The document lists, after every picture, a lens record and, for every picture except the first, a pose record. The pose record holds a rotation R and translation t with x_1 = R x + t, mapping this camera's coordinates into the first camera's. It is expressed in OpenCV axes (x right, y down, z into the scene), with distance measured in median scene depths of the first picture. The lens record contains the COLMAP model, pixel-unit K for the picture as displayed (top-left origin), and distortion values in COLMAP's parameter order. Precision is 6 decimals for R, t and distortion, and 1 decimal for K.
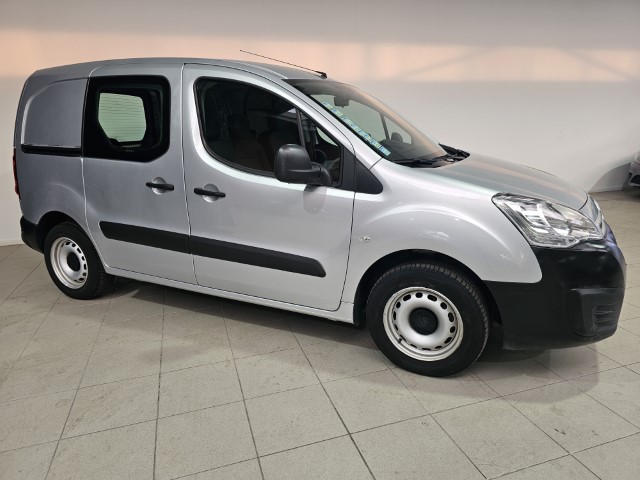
lens RADIAL K [[423.3, 0, 309.1], [0, 423.3, 241.9], [0, 0, 1]] dist [0.032322, -0.019218]
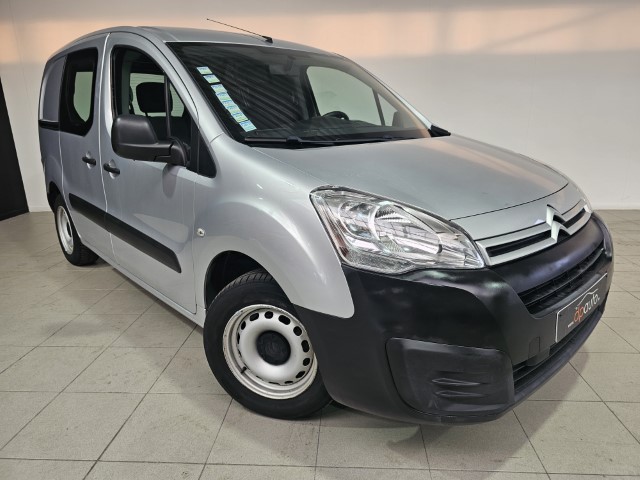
lens RADIAL K [[423.3, 0, 319.7], [0, 423.3, 240.3], [0, 0, 1]] dist [0.032322, -0.019218]
pose [[0.934609, 0.107127, -0.339162, 0.593746], [-0.101337, 0.994244, 0.034792, -0.040861], [0.340937, 0.001852, 0.940084, 0.287811]]
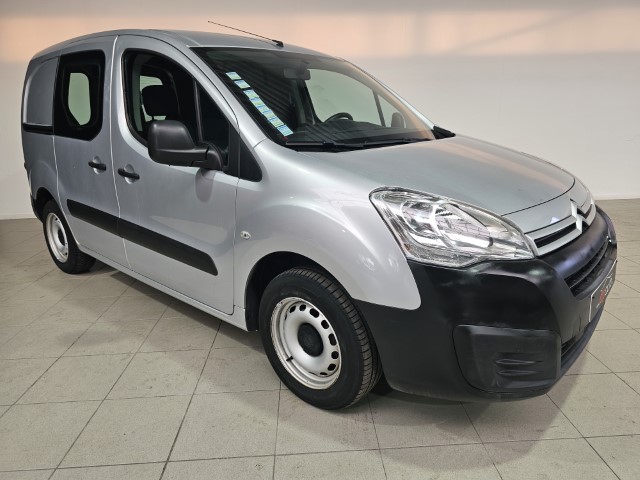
lens RADIAL K [[423.3, 0, 319.1], [0, 423.3, 243.2], [0, 0, 1]] dist [0.032322, -0.019218]
pose [[0.966377, 0.075969, -0.245649, 0.456902], [-0.068370, 0.996885, 0.039327, -0.031839], [0.247871, -0.021209, 0.968561, 0.205460]]
